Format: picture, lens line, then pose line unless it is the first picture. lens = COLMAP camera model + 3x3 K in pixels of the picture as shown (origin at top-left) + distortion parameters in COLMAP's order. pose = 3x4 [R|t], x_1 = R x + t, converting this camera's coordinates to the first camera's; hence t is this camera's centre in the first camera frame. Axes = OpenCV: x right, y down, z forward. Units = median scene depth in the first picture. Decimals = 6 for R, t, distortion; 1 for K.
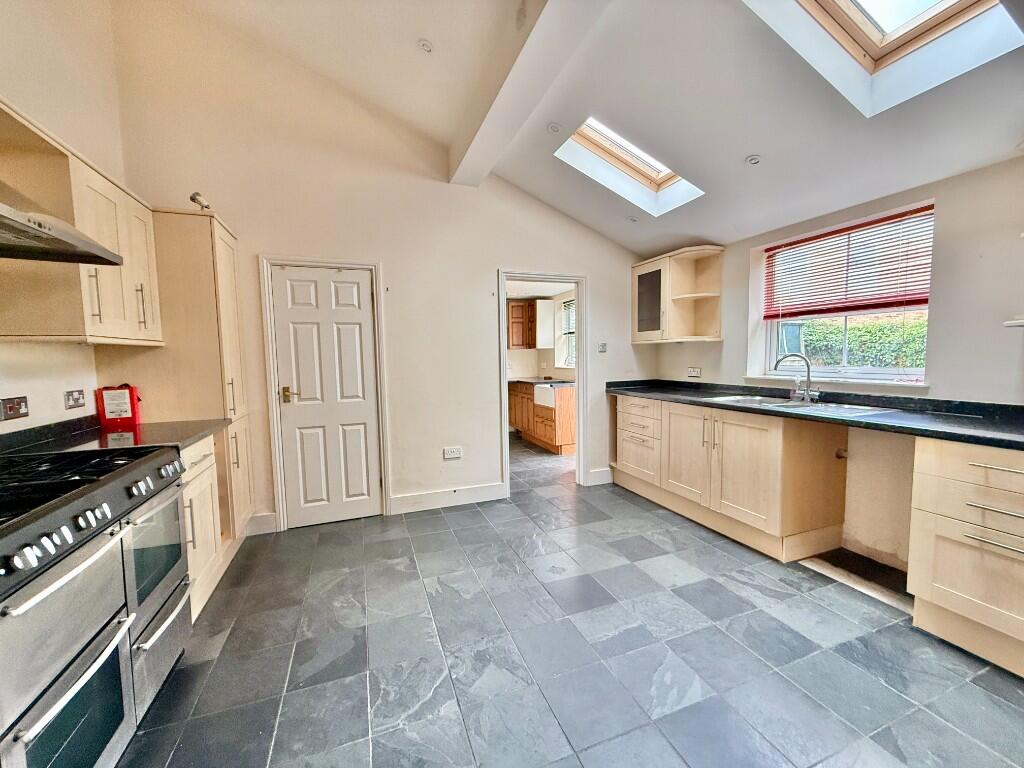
lens RADIAL K [[407.6, 0, 511.5], [0, 407.6, 386.1], [0, 0, 1]] dist [0.000166, 0.000026]
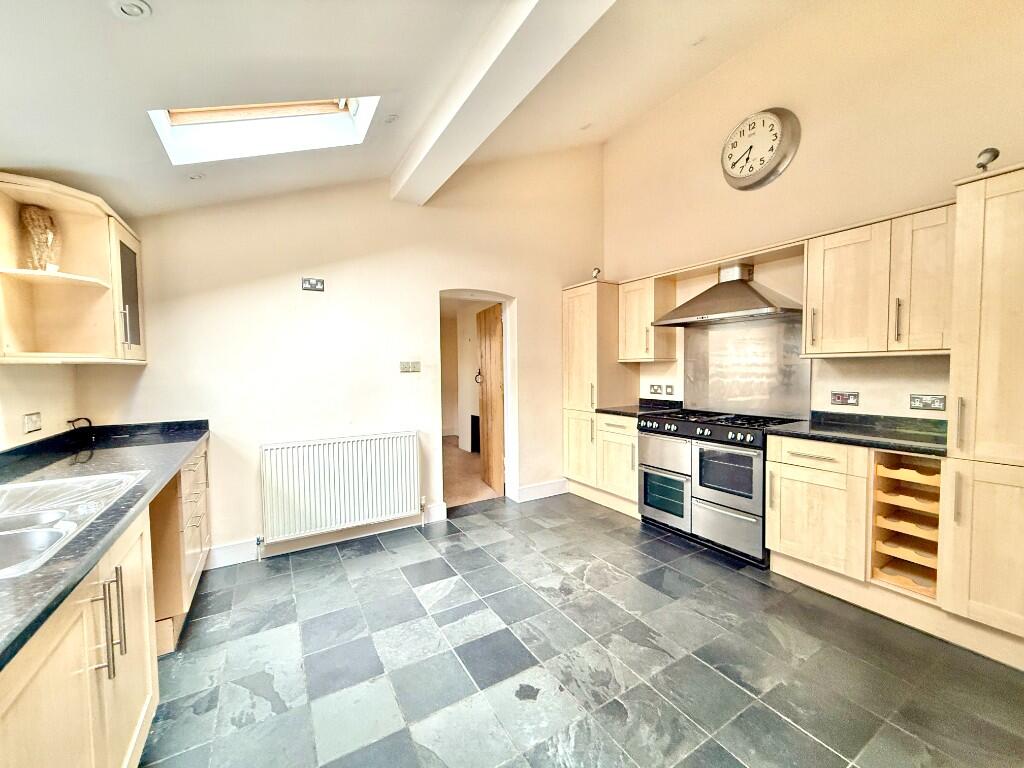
lens RADIAL K [[407.6, 0, 511.5], [0, 407.6, 386.1], [0, 0, 1]] dist [0.000166, 0.000026]
pose [[-0.983427, 0.034105, -0.178070, 0.250359], [0.012424, 0.992516, 0.121480, -0.150312], [0.180880, 0.117254, -0.976491, 1.665716]]
